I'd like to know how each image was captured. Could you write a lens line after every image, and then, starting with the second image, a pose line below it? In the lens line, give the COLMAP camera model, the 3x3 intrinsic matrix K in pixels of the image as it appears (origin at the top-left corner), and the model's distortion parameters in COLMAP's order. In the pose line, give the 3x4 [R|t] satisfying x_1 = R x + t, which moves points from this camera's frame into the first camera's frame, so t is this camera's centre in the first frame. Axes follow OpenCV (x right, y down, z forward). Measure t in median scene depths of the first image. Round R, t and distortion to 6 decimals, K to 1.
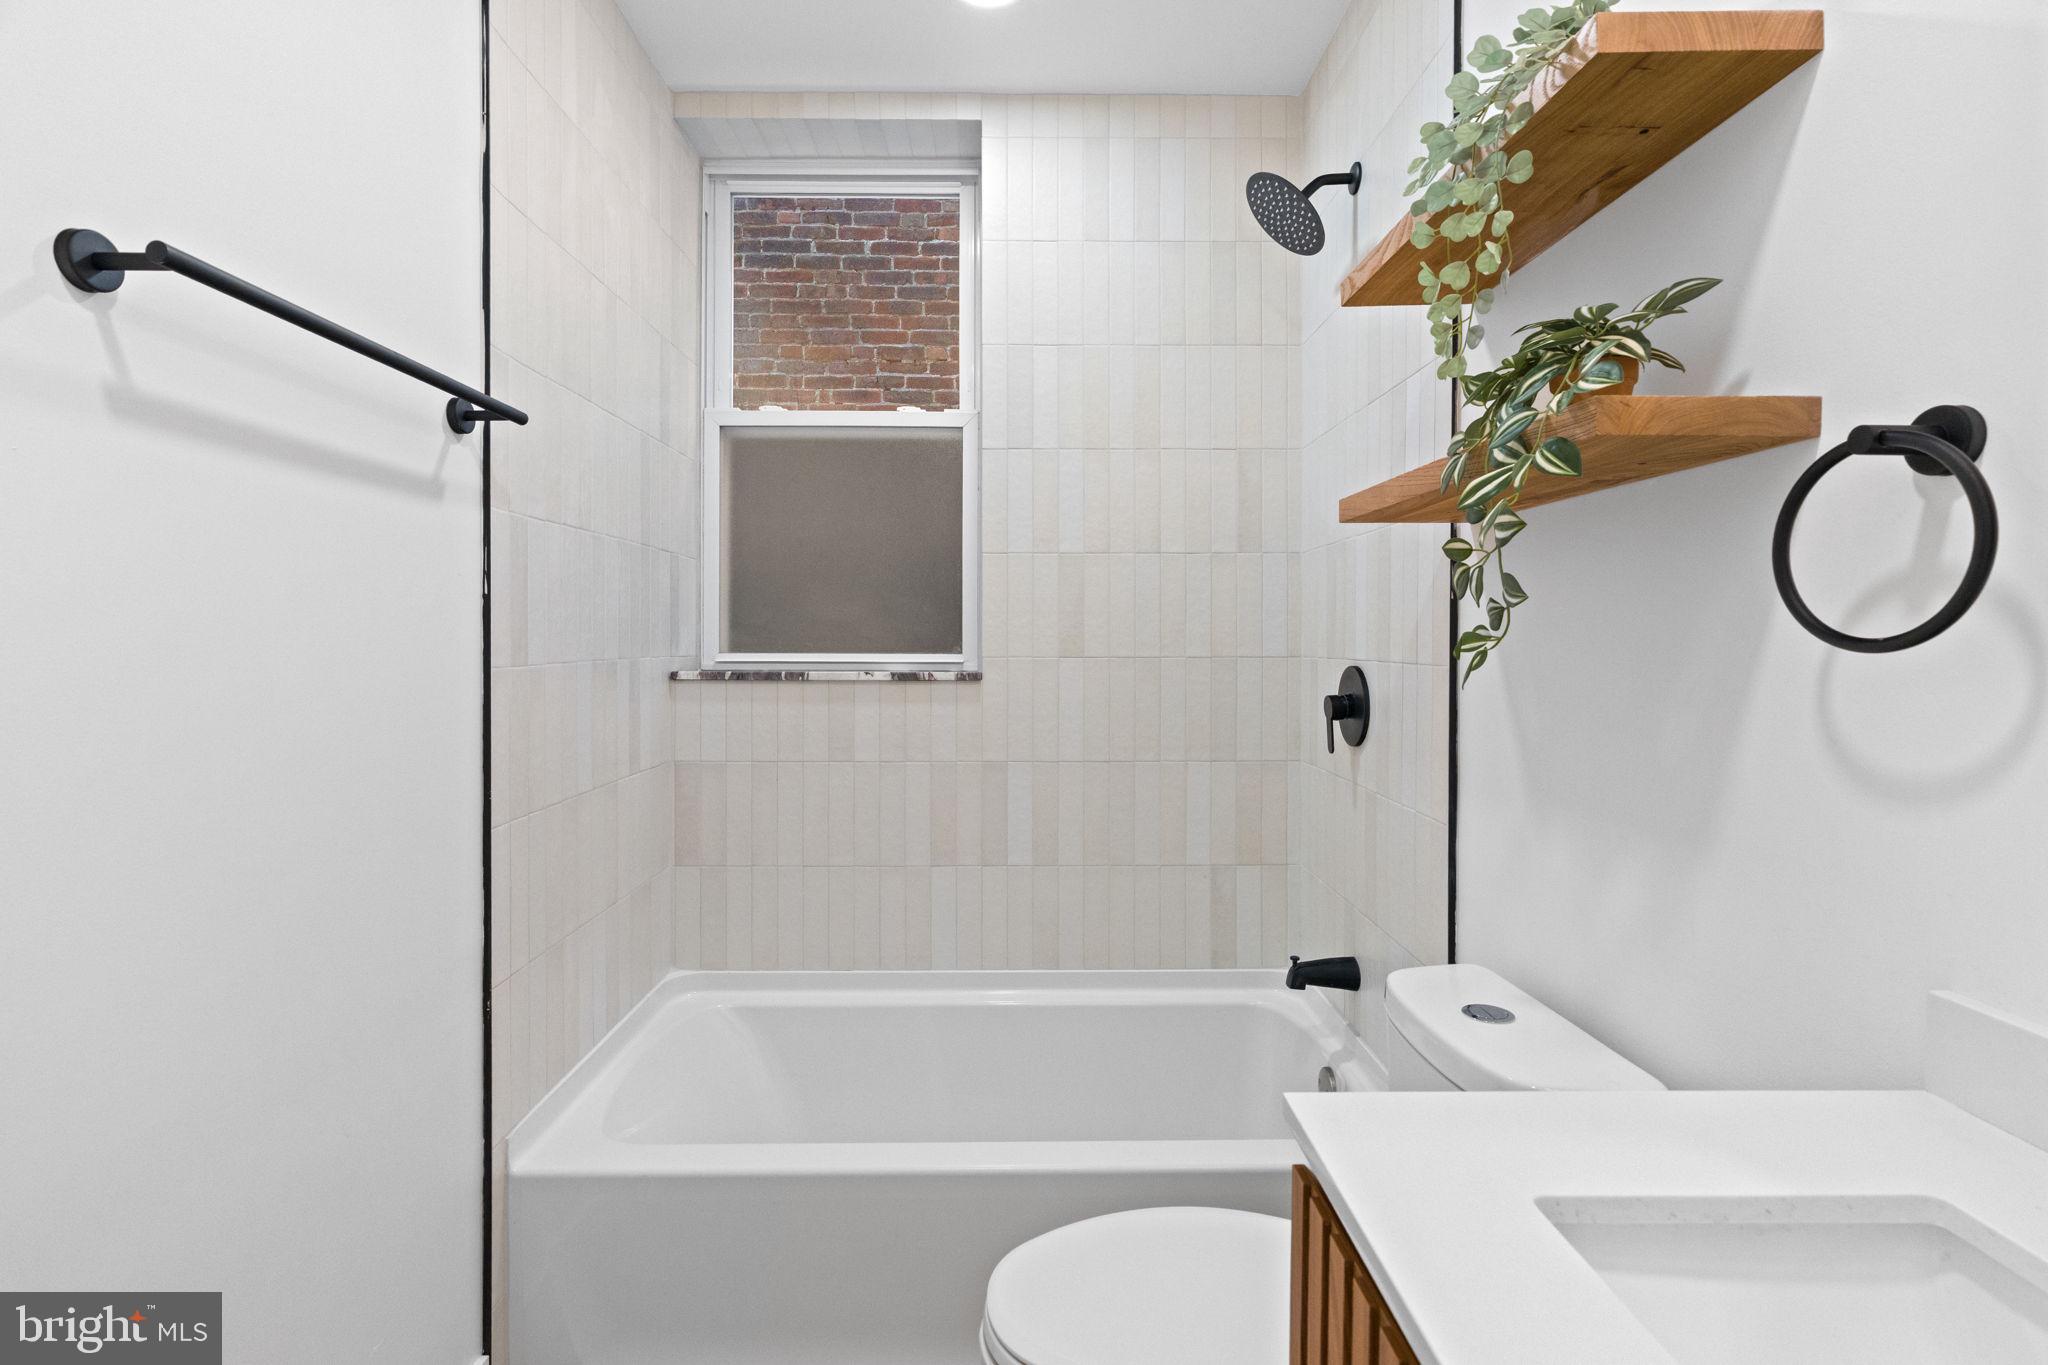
lens RADIAL K [[937.0, 0, 1023.5], [0, 937.0, 665.1], [0, 0, 1]] dist [-0.001693, 0.000571]
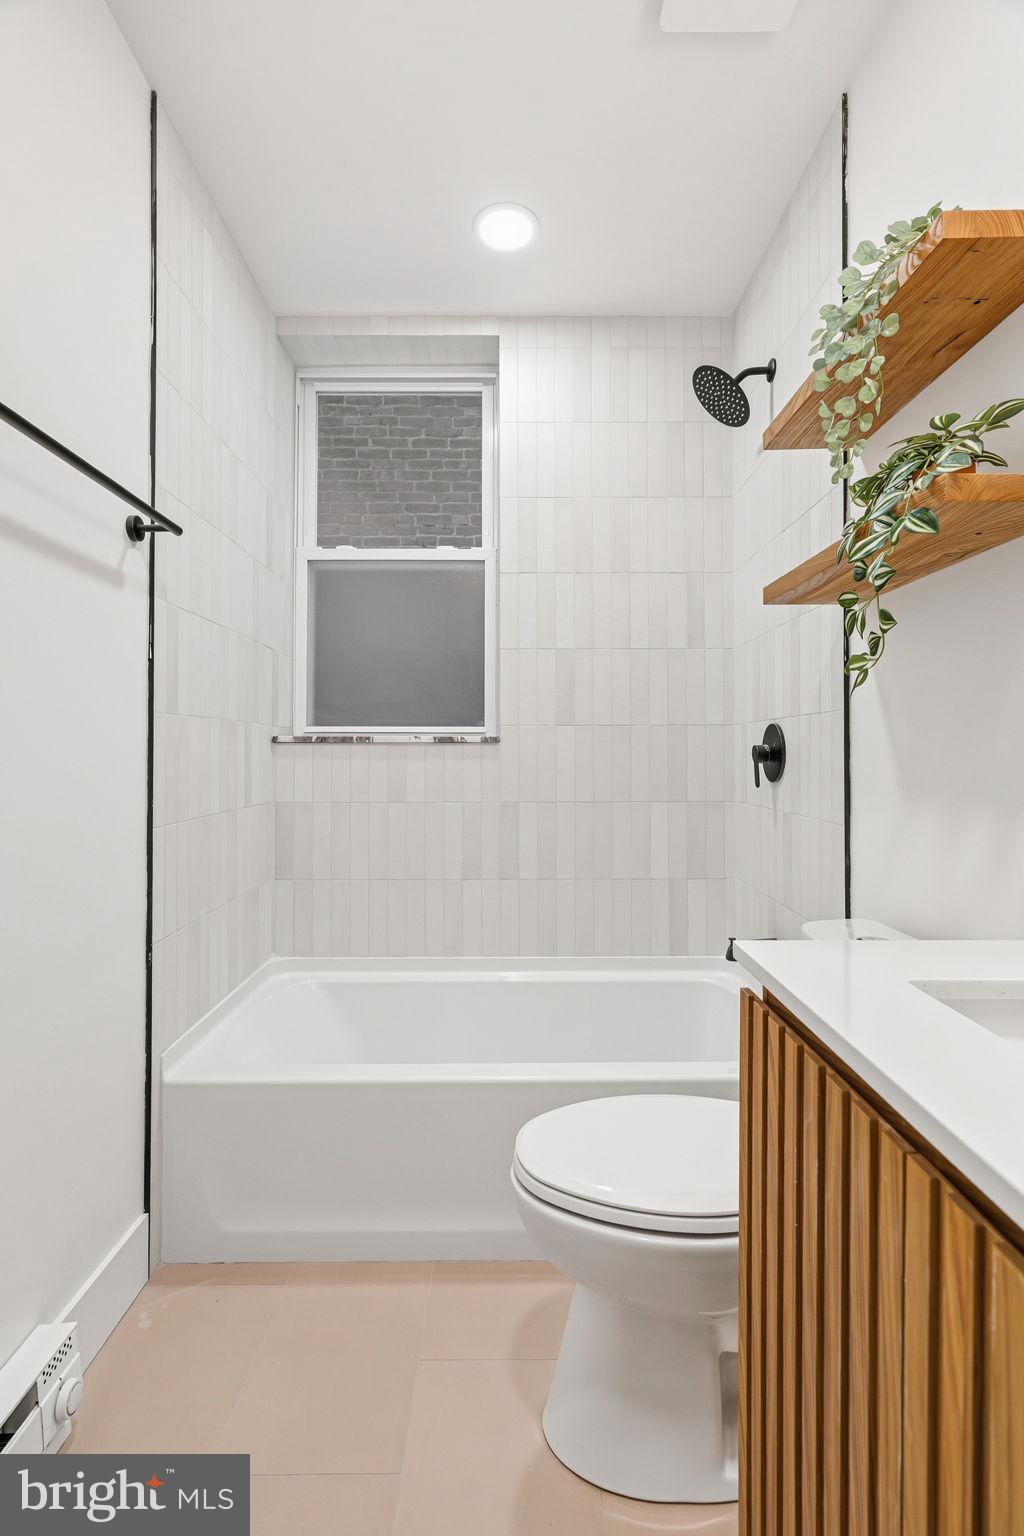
lens RADIAL K [[707.7, 0, 515.7], [0, 707.7, 760.3], [0, 0, 1]] dist [-0.002966, 0.000501]
pose [[0.999978, -0.002470, -0.006207, -0.015491], [0.002365, 0.999856, -0.016816, 0.060470], [0.006247, 0.016801, 0.999839, -0.029952]]
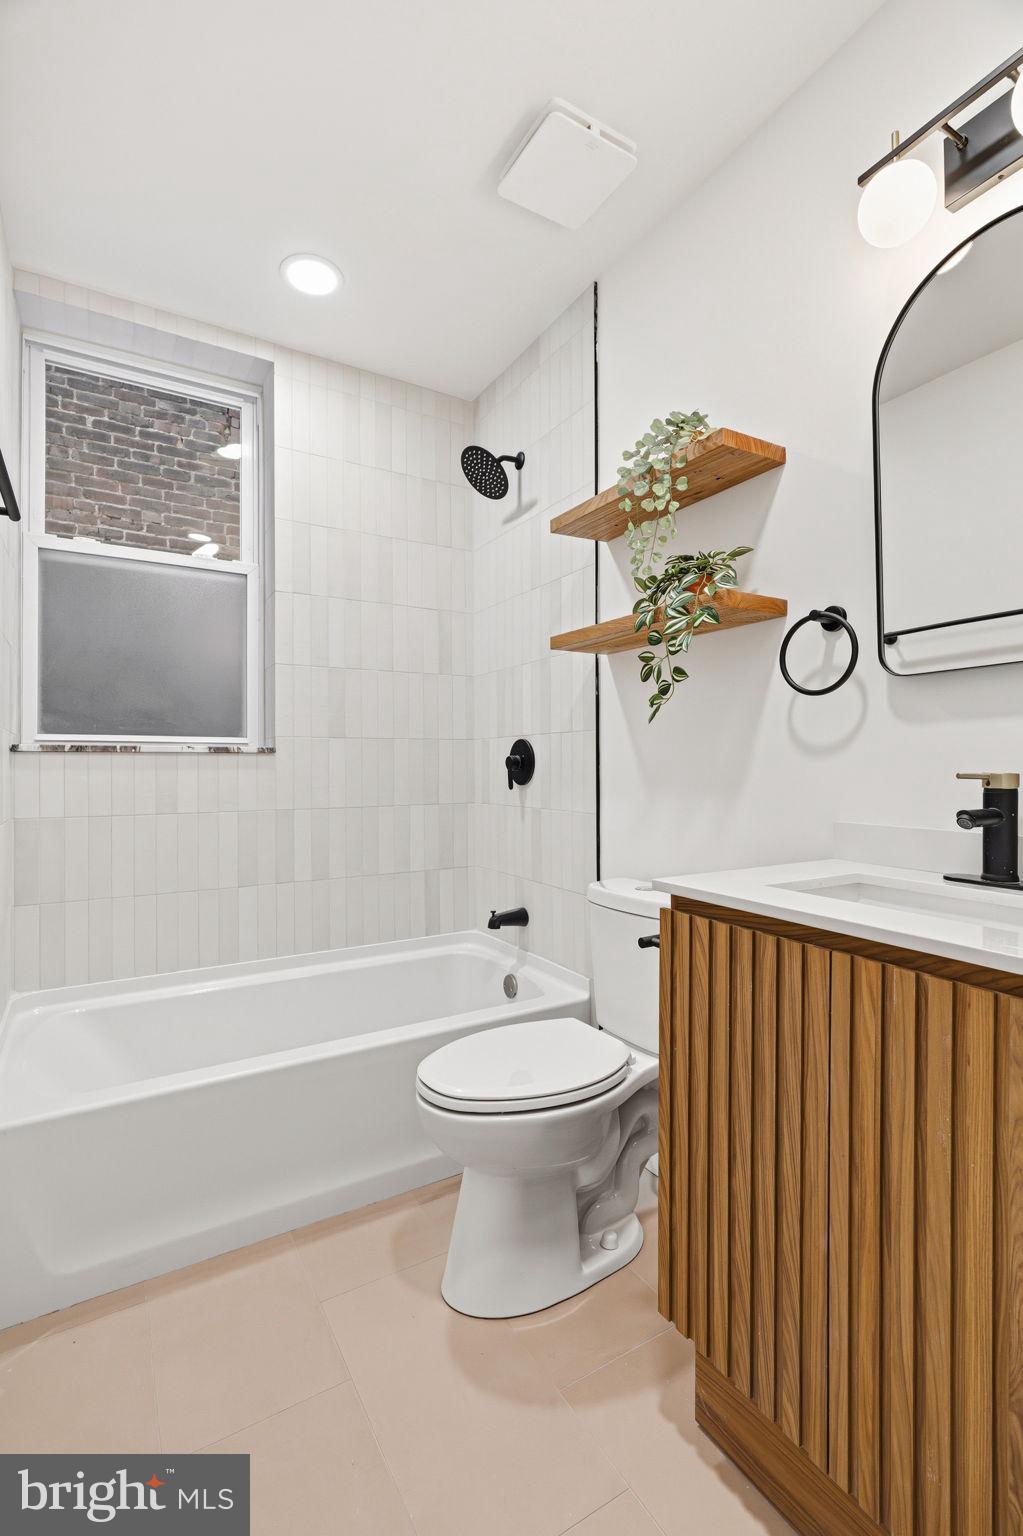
lens RADIAL K [[680.9, 0, 509.3], [0, 680.9, 778.7], [0, 0, 1]] dist [-0.004298, 0.000348]
pose [[0.869247, -0.014514, 0.494165, -0.252242], [0.018489, 0.999824, -0.003156, 0.066128], [-0.494032, 0.011880, 0.869362, -0.076655]]
